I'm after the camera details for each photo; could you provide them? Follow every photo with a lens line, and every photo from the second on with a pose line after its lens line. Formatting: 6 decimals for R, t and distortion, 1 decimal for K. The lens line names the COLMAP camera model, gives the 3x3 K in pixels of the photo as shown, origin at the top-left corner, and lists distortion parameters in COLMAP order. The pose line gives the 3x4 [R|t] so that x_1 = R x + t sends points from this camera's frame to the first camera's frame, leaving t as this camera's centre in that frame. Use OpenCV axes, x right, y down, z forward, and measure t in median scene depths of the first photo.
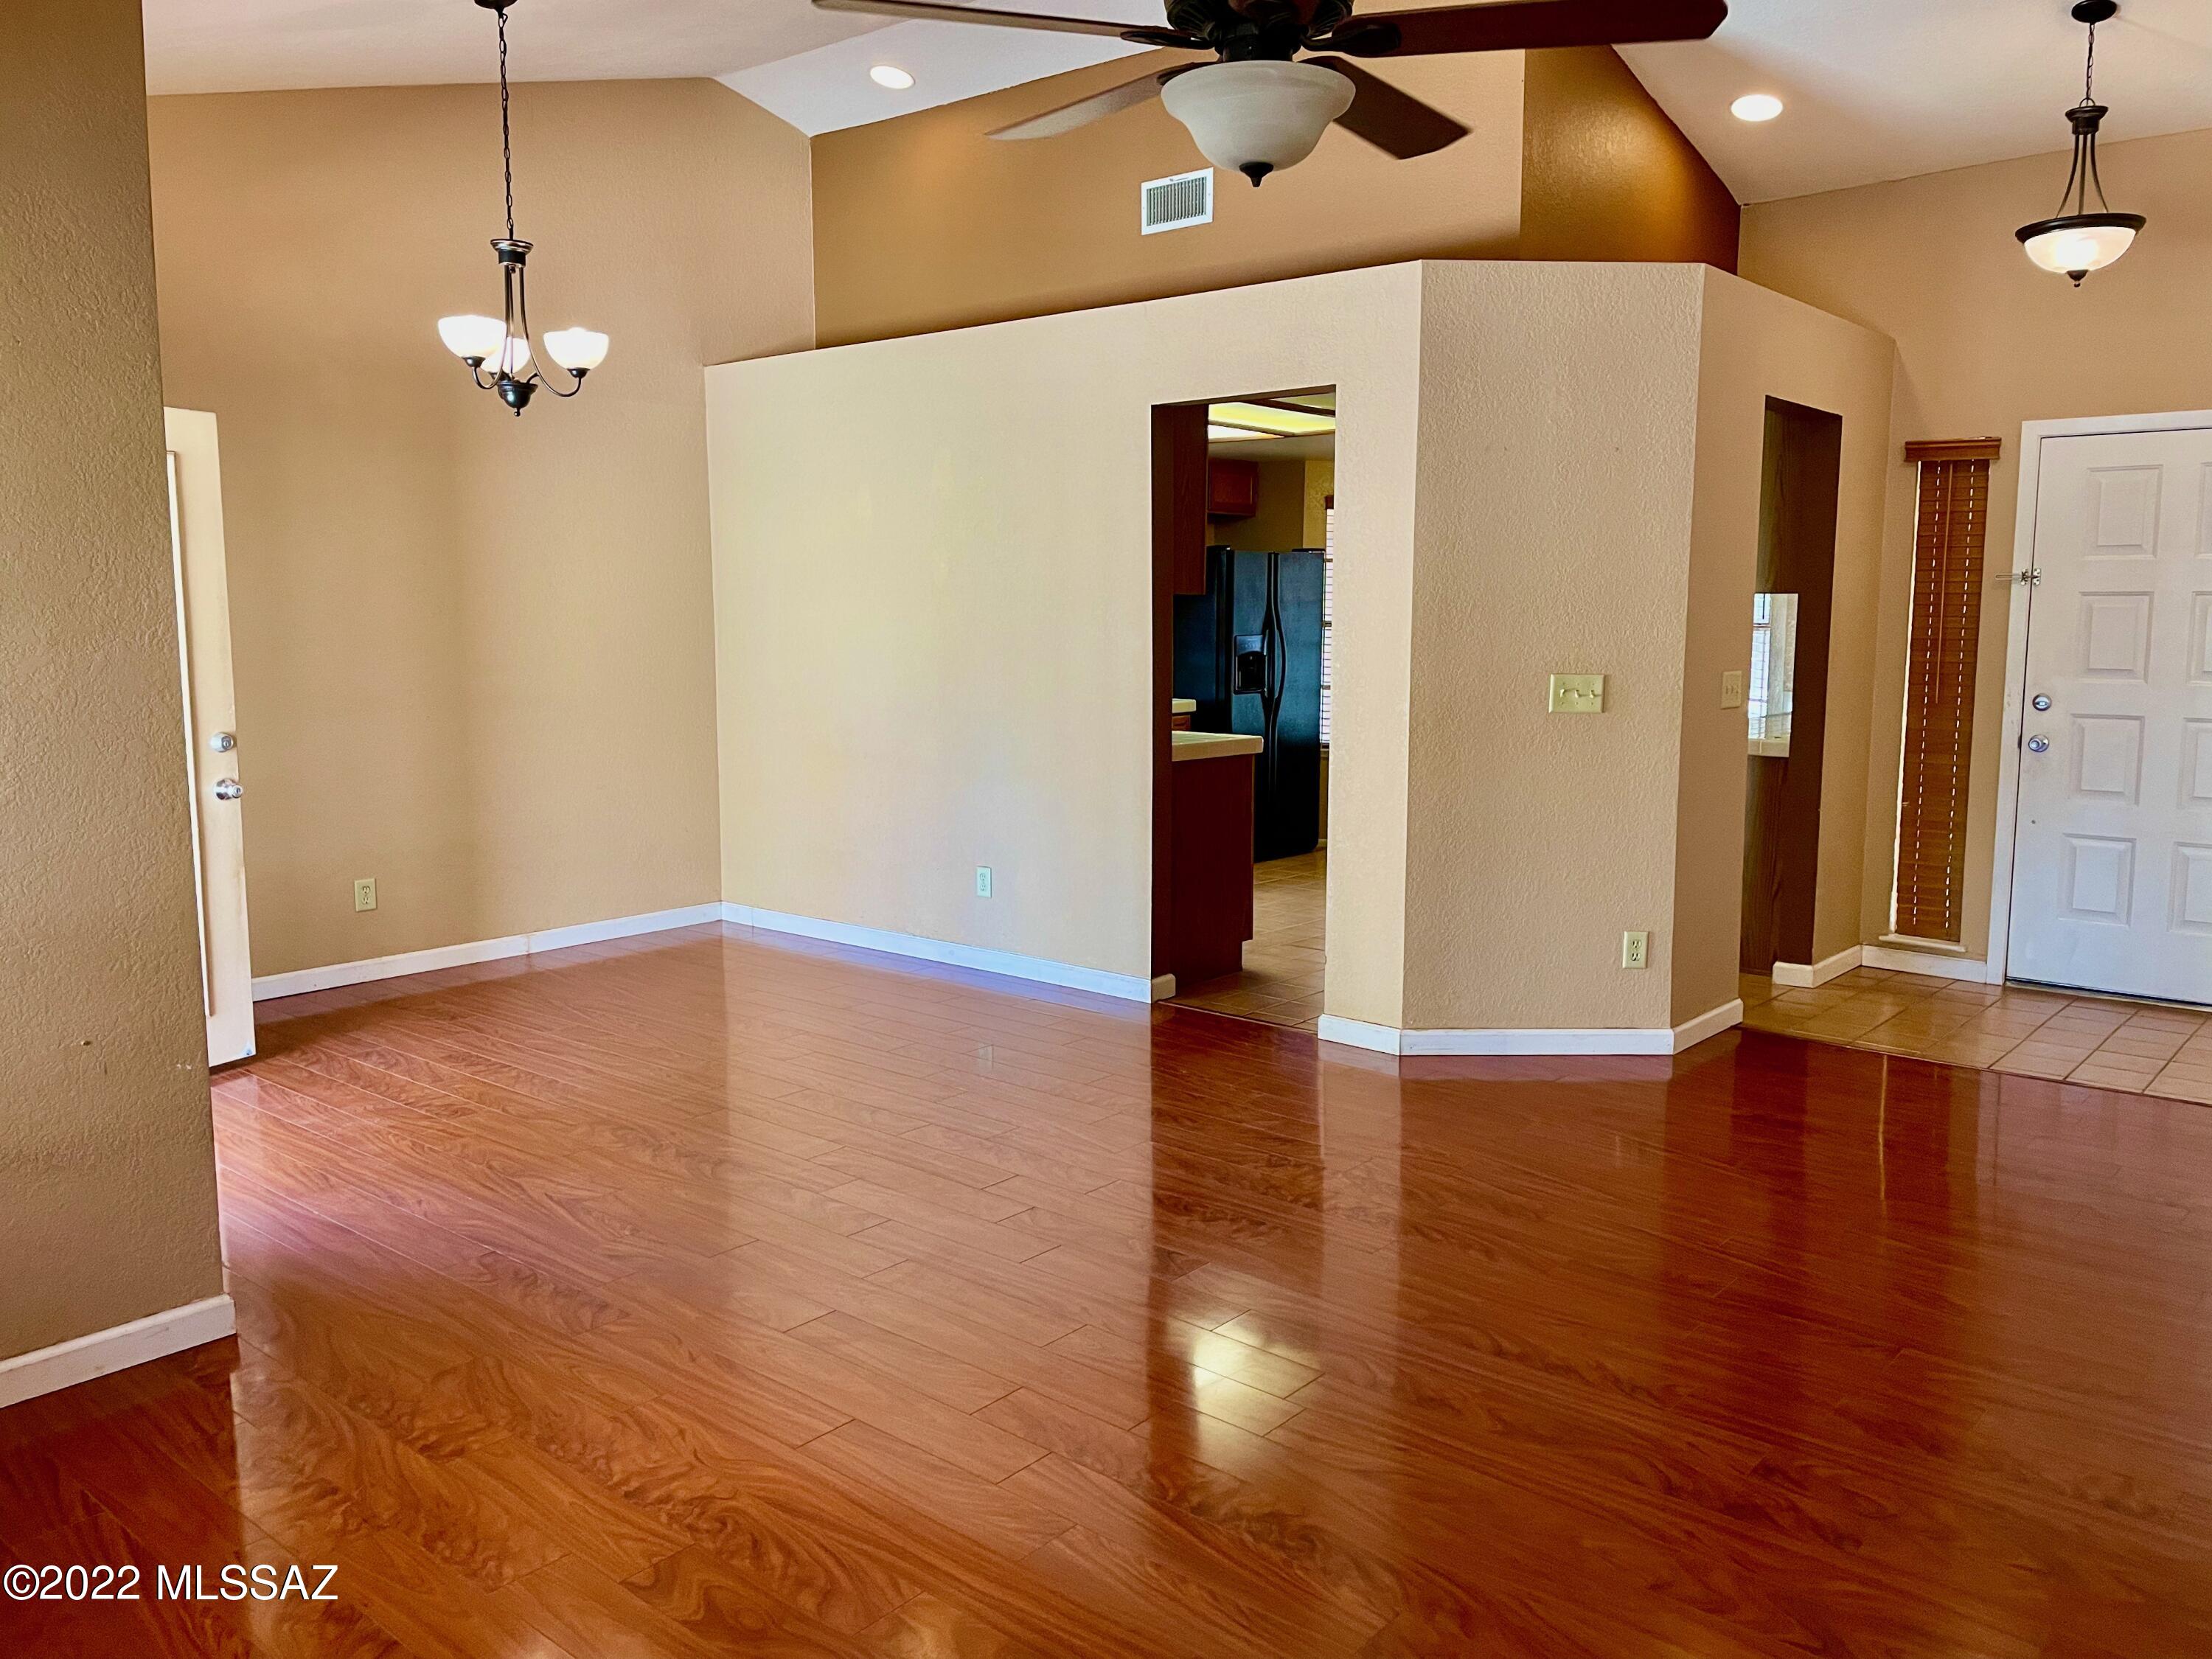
lens RADIAL K [[1669.0, 0, 1106.0], [0, 1669.0, 829.5], [0, 0, 1]] dist [-0.005665, -0.003431]
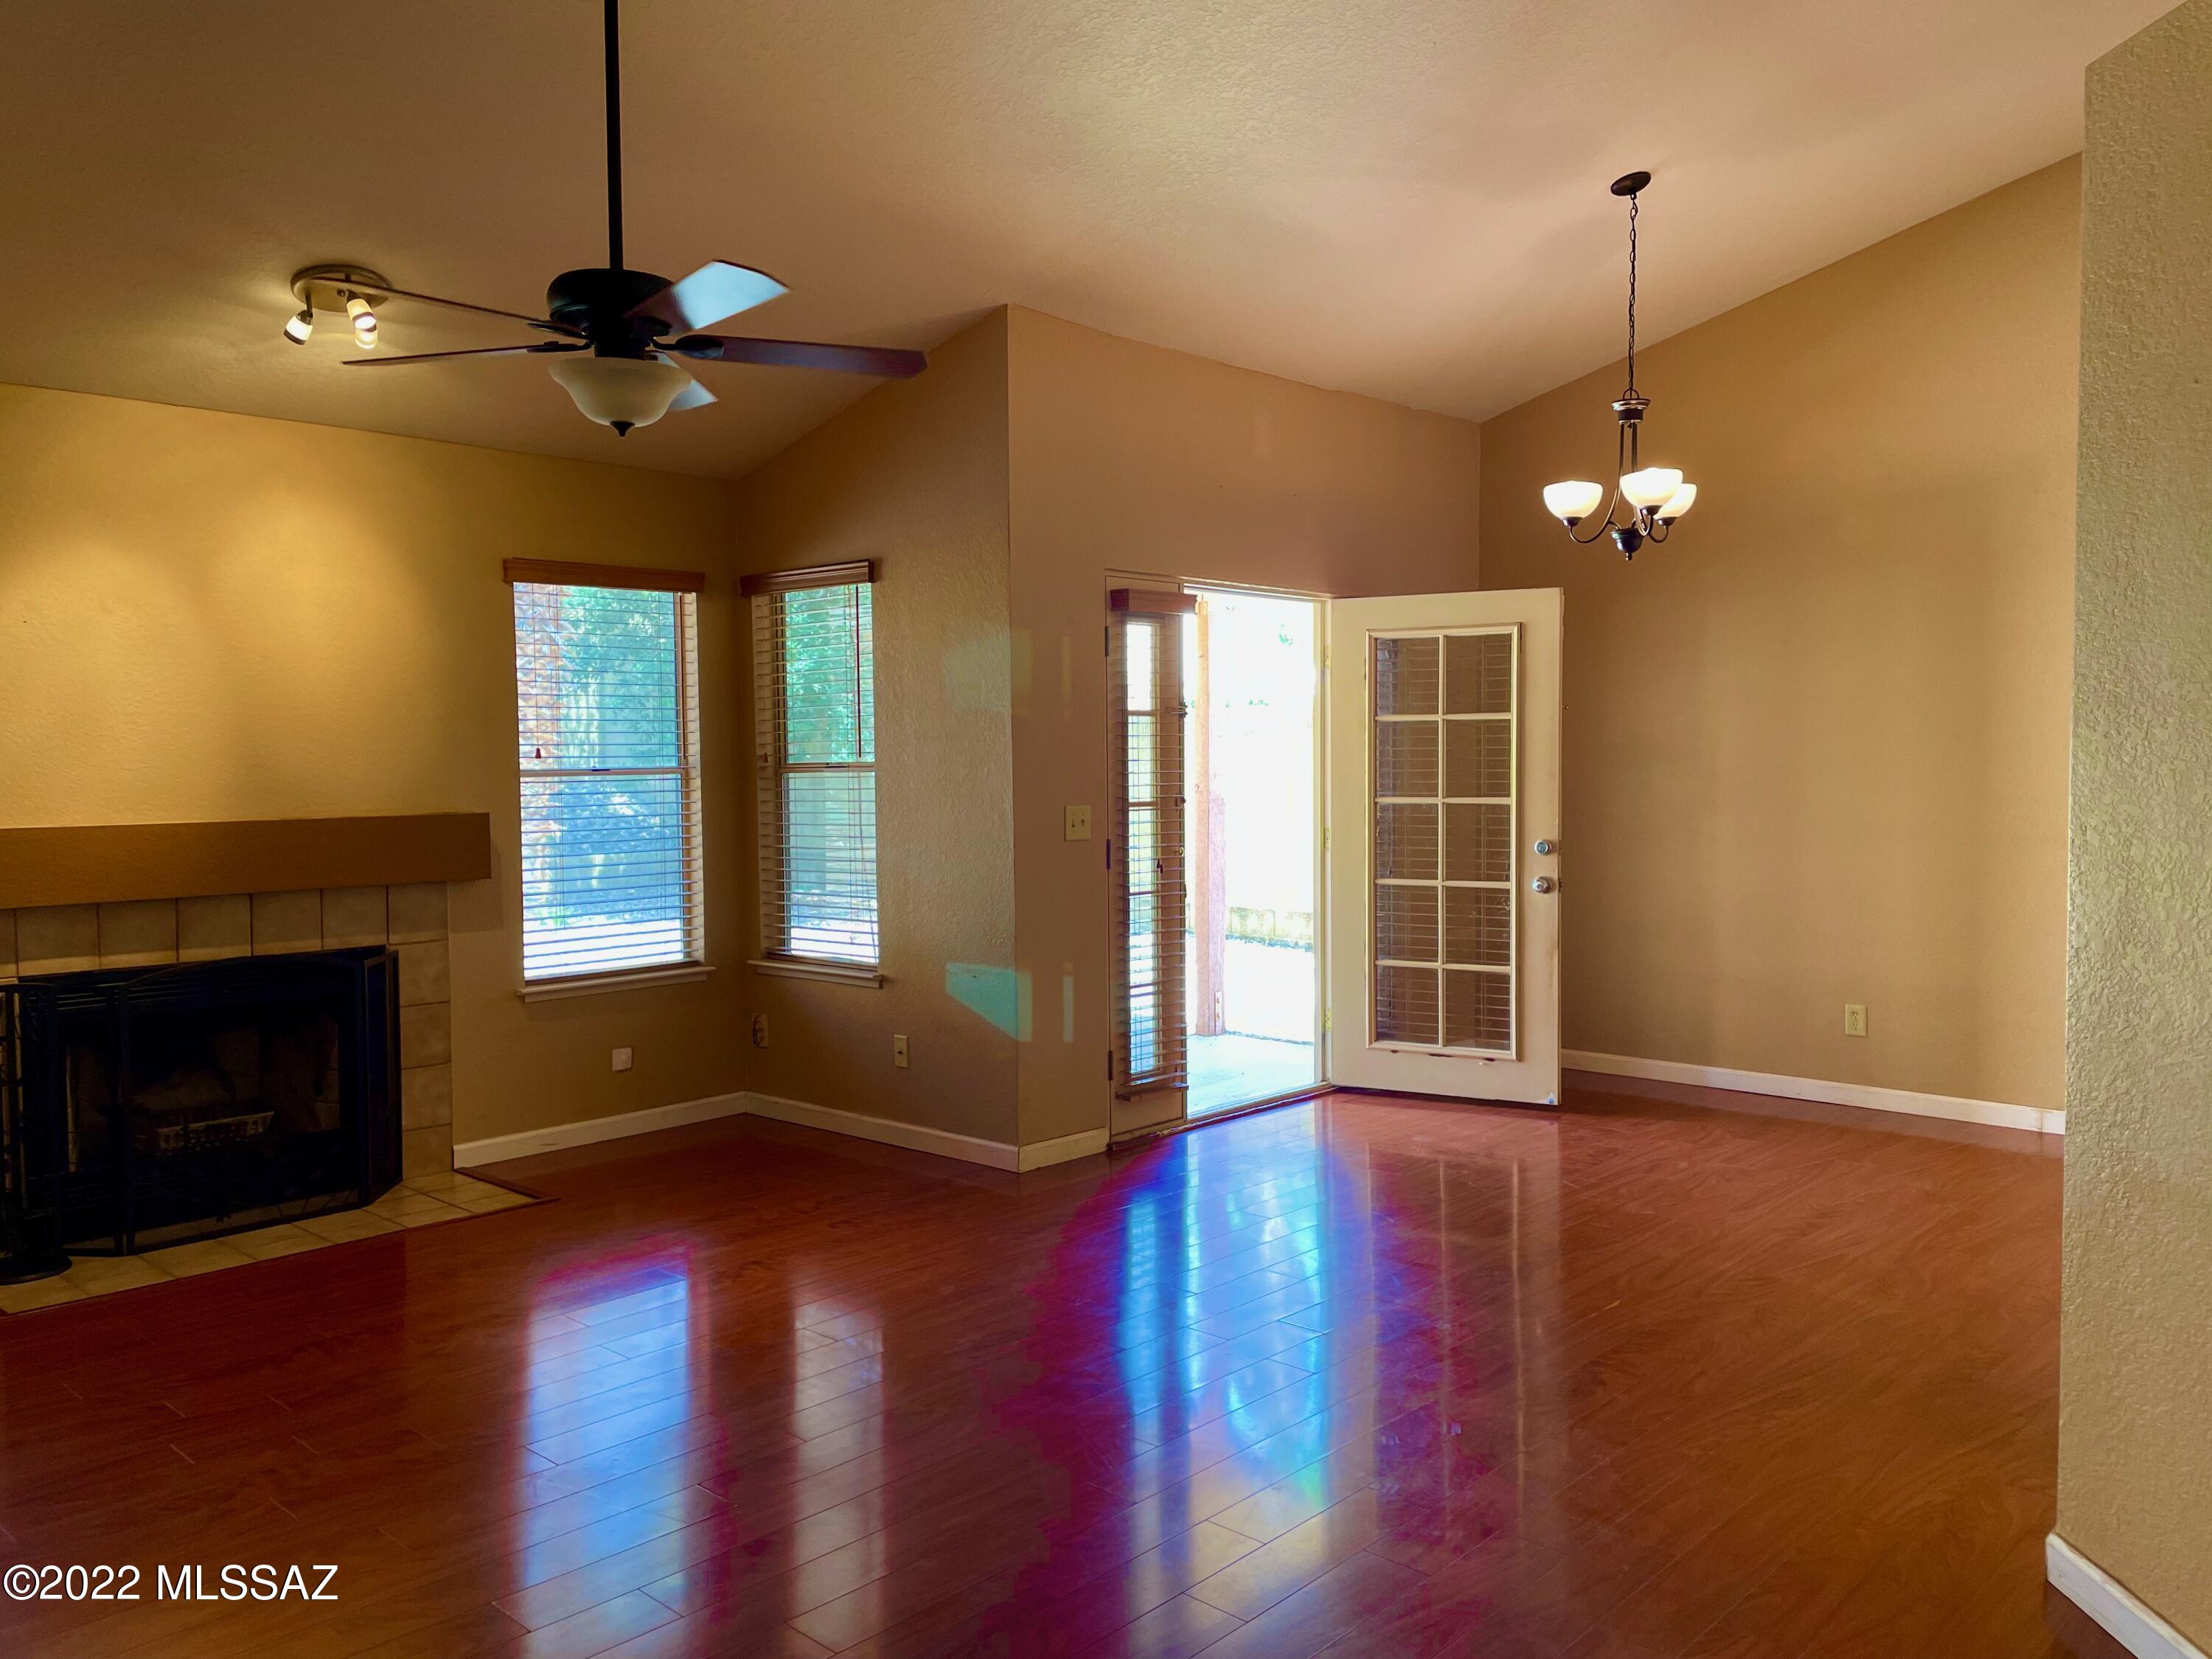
lens RADIAL K [[1675.7, 0, 1126.2], [0, 1675.7, 815.0], [0, 0, 1]] dist [0.101473, -0.140771]
pose [[-0.024732, 0.040813, -0.998861, 1.191372], [-0.127320, 0.990901, 0.043640, -0.147105], [0.991553, 0.128254, -0.019311, 1.140067]]
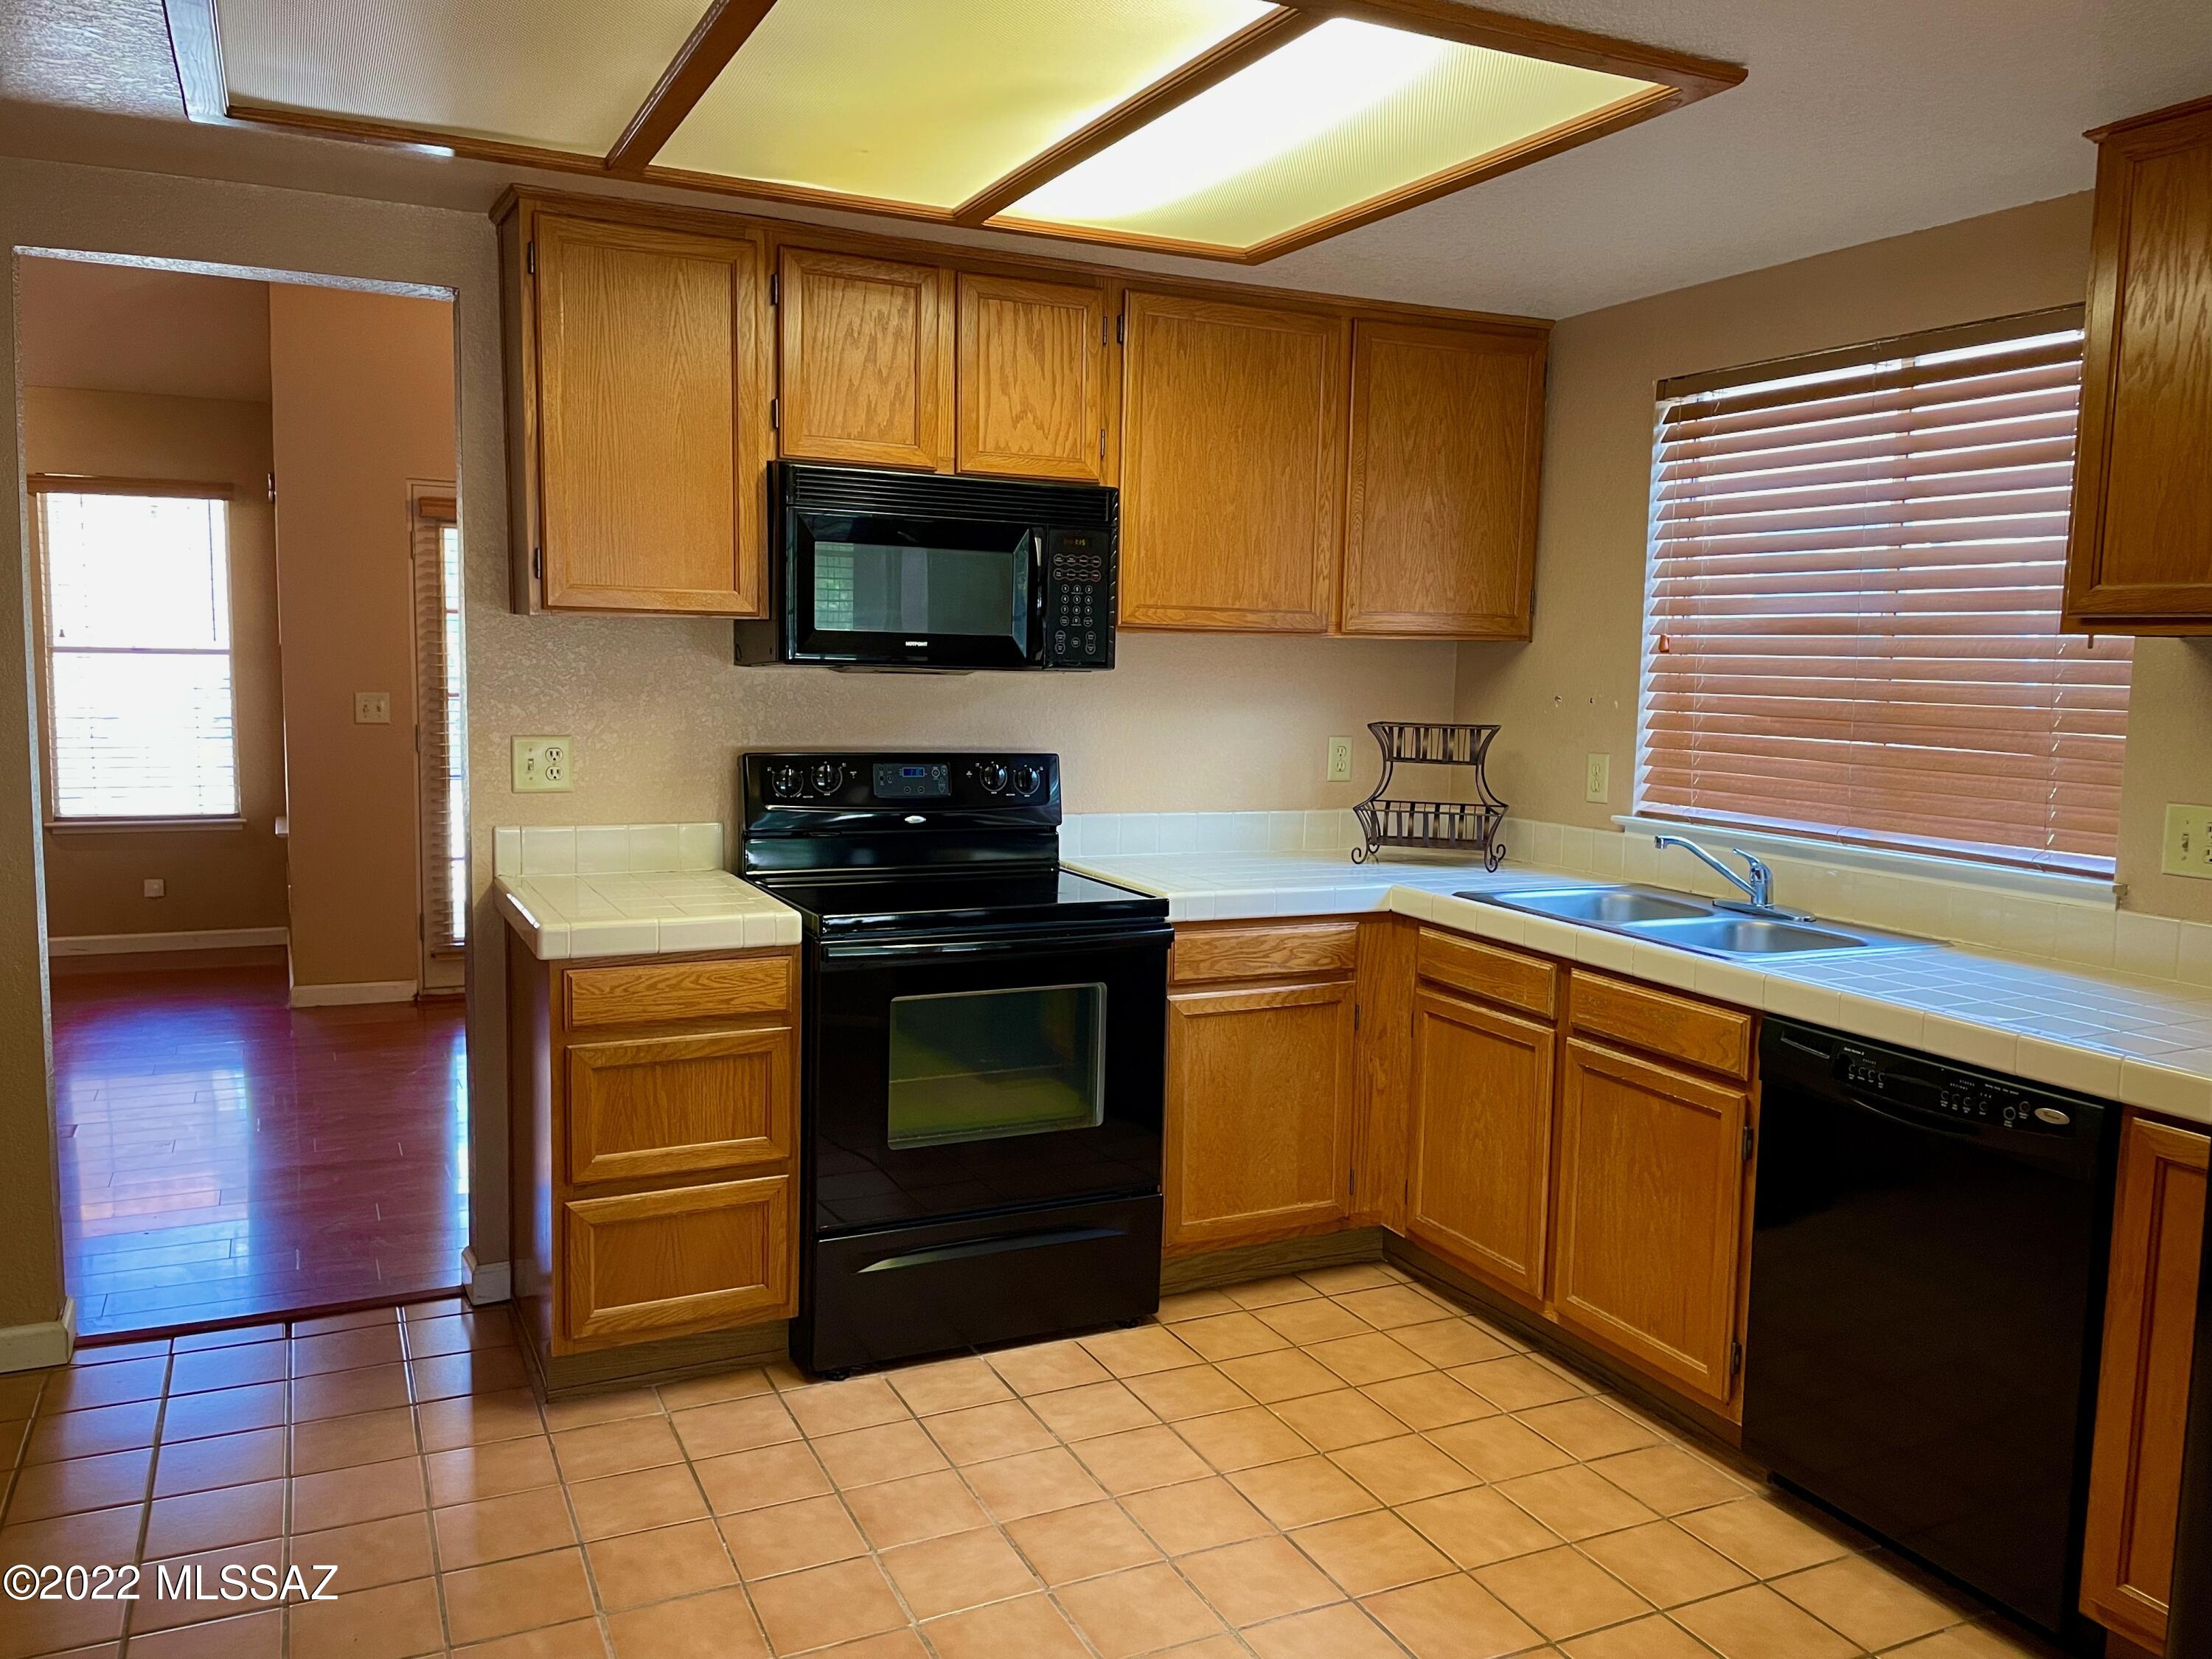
lens RADIAL K [[1680.0, 0, 1106.0], [0, 1680.0, 829.5], [0, 0, 1]] dist [0.090717, -0.104012]
pose [[-0.399534, 0.090774, -0.912213, 0.921741], [-0.144300, 0.976453, 0.160368, -0.367959], [0.905290, 0.195705, -0.377027, 2.662663]]
